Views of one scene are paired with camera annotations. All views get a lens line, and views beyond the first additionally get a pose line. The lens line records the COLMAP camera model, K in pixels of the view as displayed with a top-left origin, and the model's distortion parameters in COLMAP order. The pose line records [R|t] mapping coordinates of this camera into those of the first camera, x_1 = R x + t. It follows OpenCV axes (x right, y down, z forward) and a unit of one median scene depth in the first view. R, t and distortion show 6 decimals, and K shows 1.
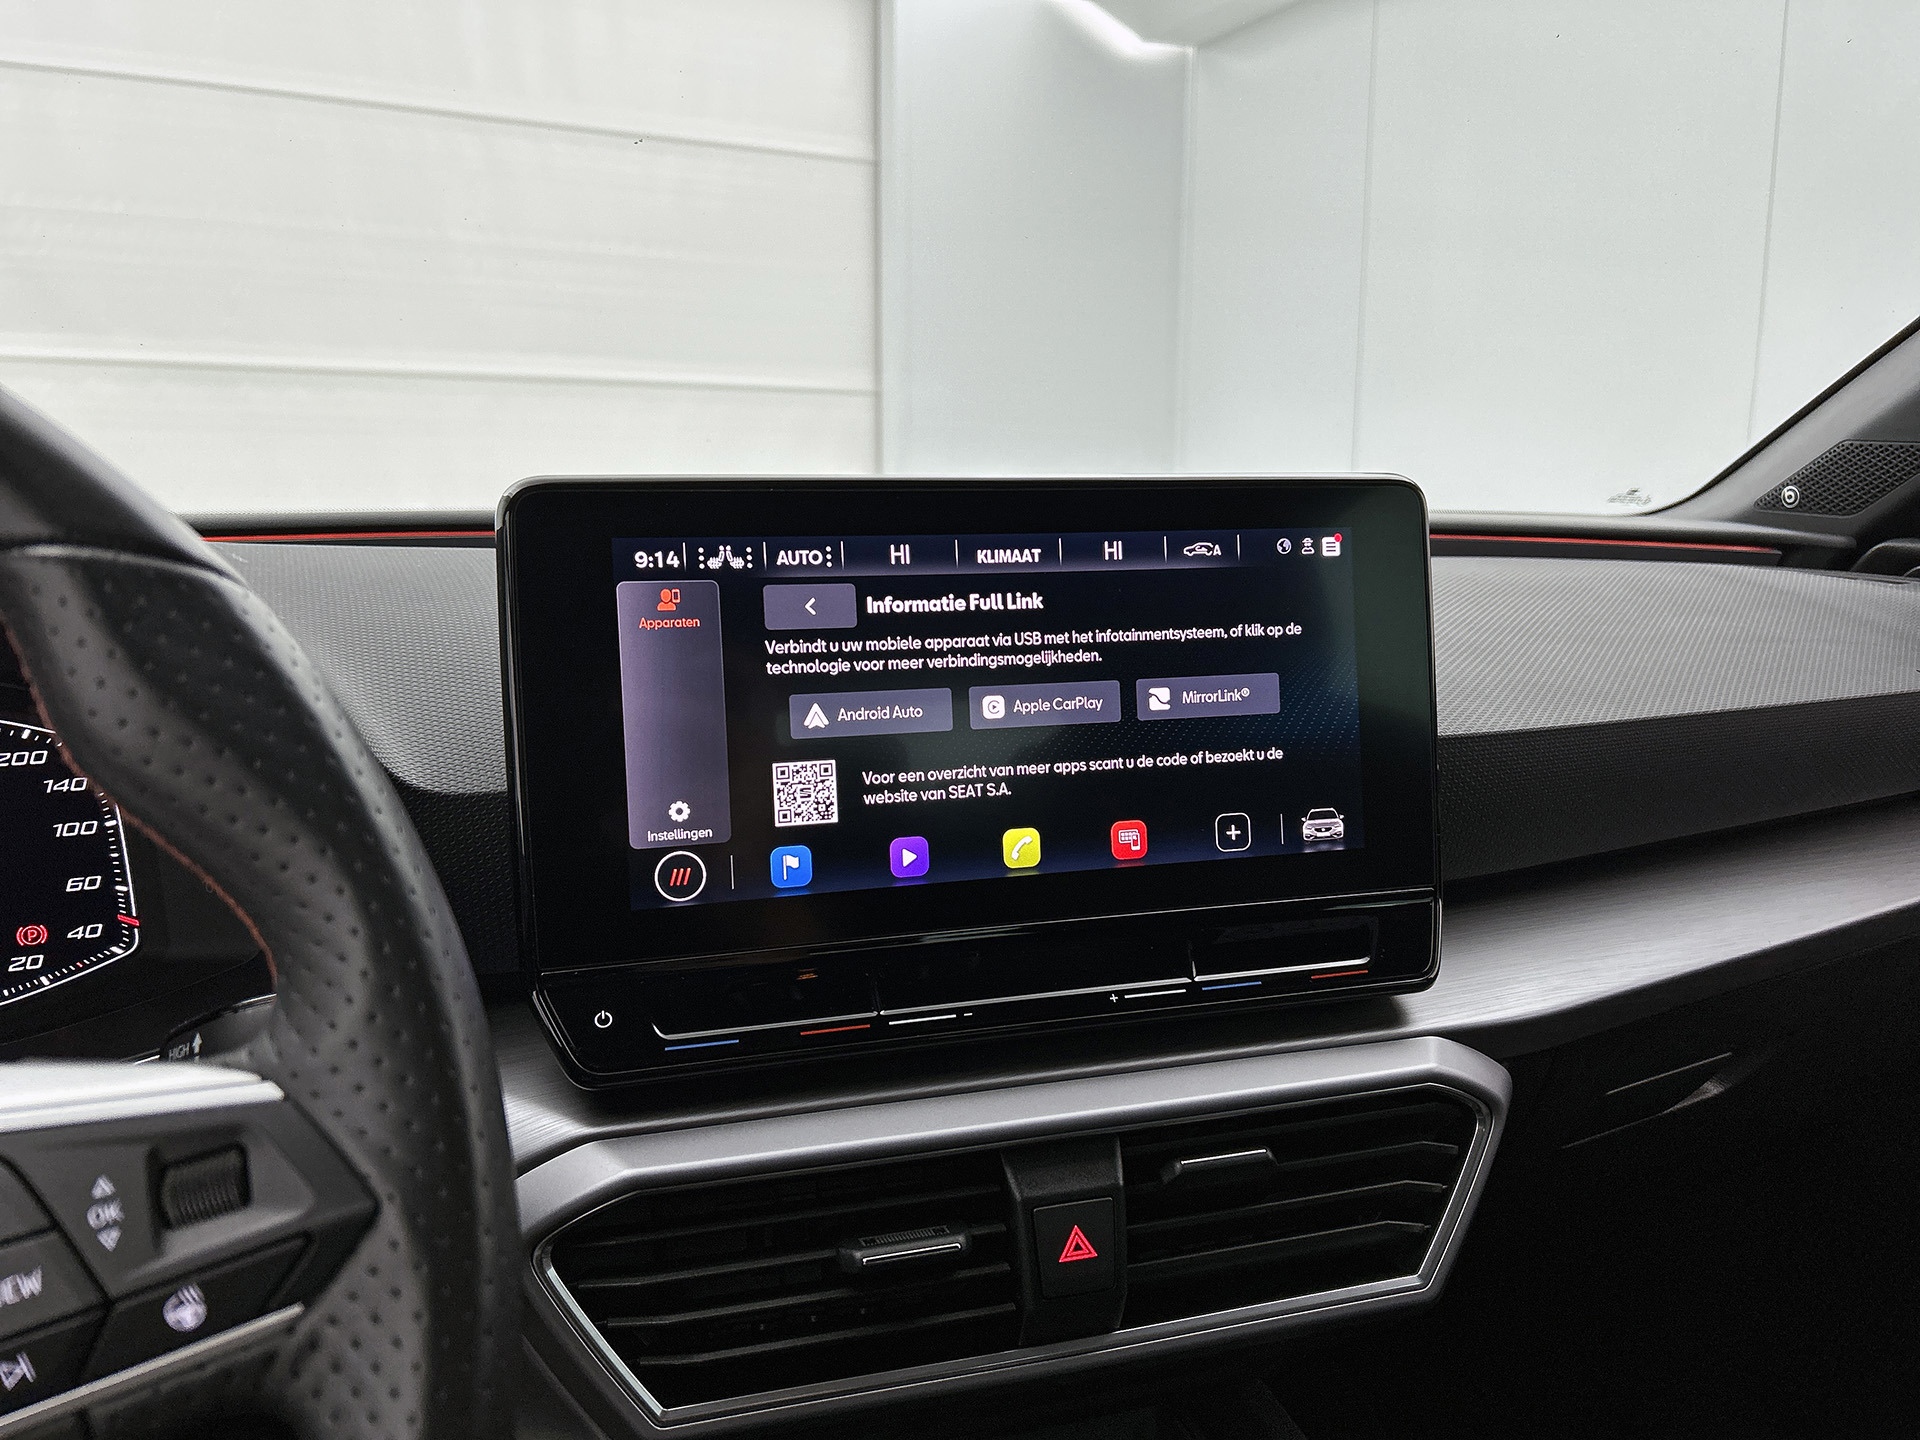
lens RADIAL K [[1459.0, 0, 972.9], [0, 1459.0, 716.5], [0, 0, 1]] dist [0.012100, -0.000800]
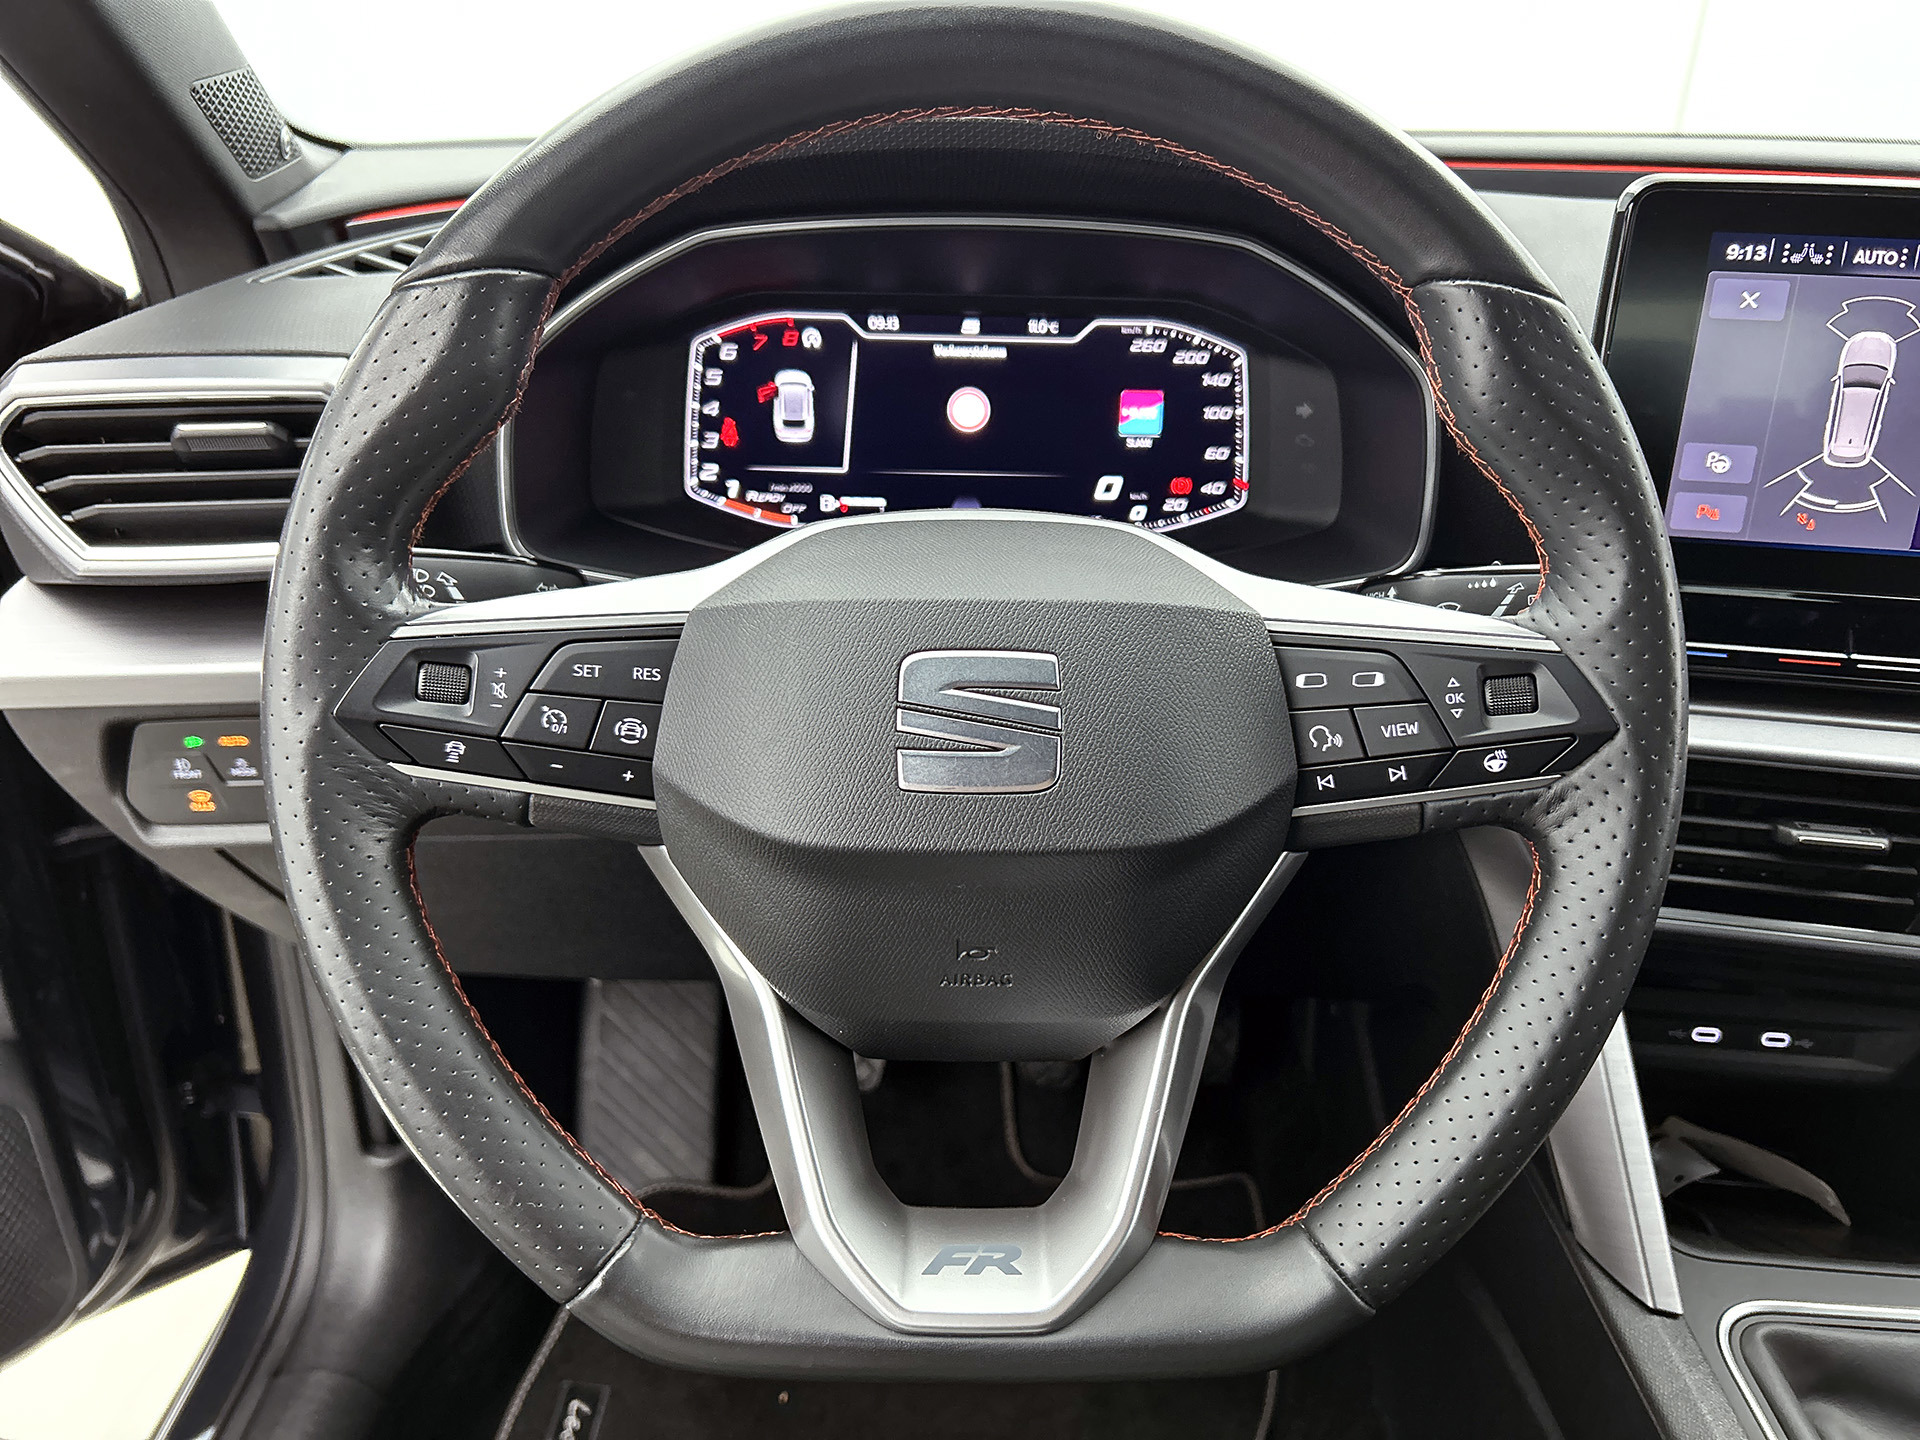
lens RADIAL K [[1454.8, 0, 993.2], [0, 1454.8, 724.0], [0, 0, 1]] dist [0.004953, -0.002215]
pose [[0.898522, 0.210852, -0.384967, -0.214676], [-0.087543, 0.945527, 0.313551, -0.058792], [0.430110, -0.248031, 0.868036, -0.359365]]
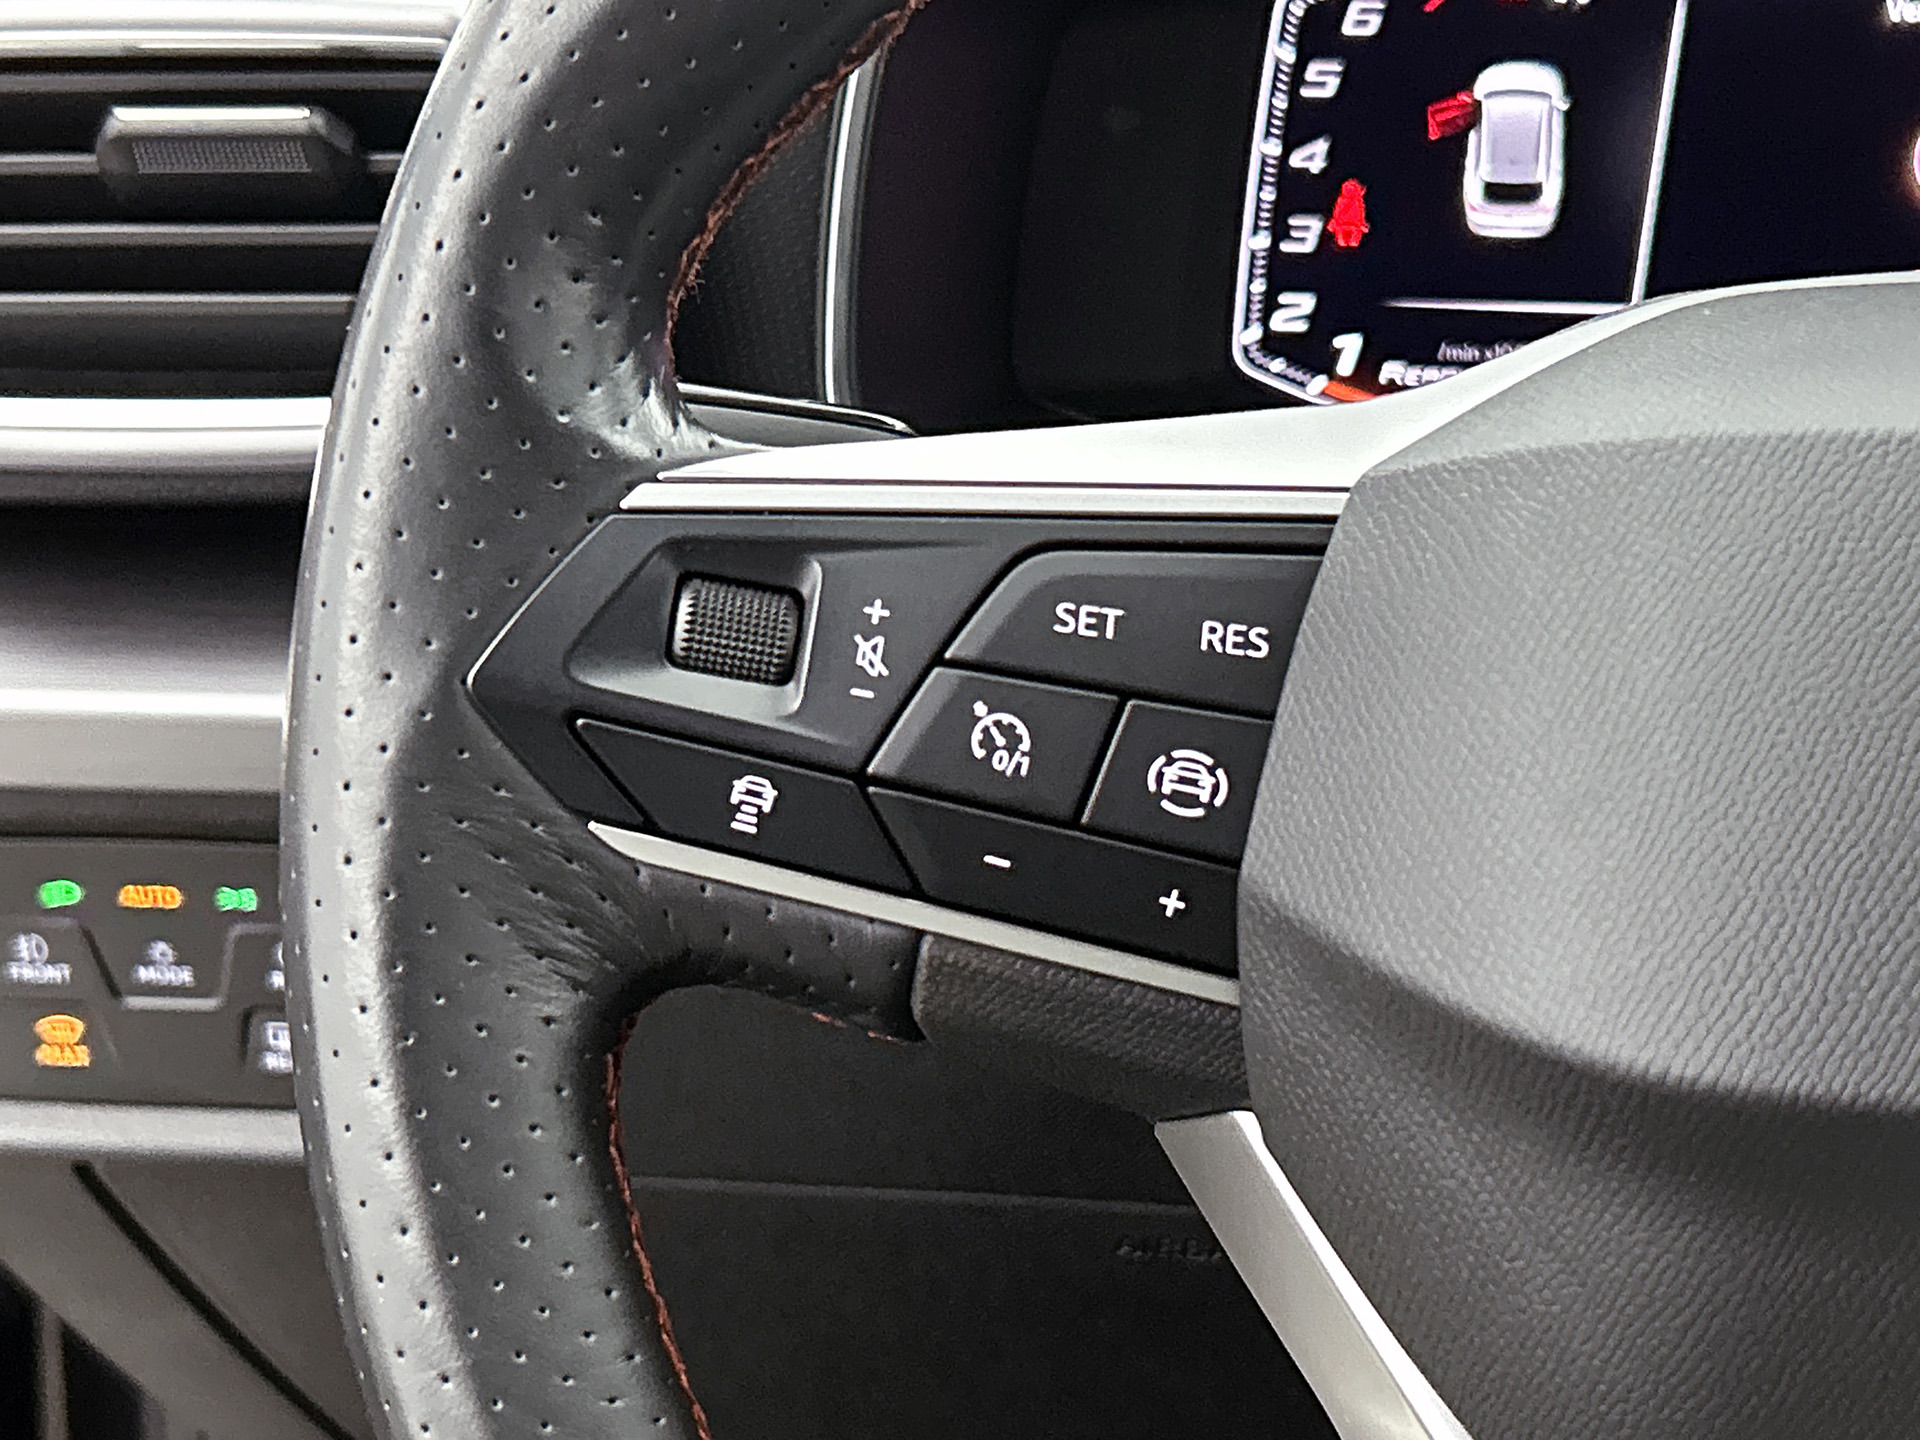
lens RADIAL K [[3322.1, 0, 1073.2], [0, 3322.1, 720.3], [0, 0, 1]] dist [0.395884, -1.791804]
pose [[0.795617, 0.187605, -0.576018, -0.329064], [-0.083905, 0.975801, 0.201920, 0.071899], [0.599961, -0.112320, 0.792106, -0.315012]]
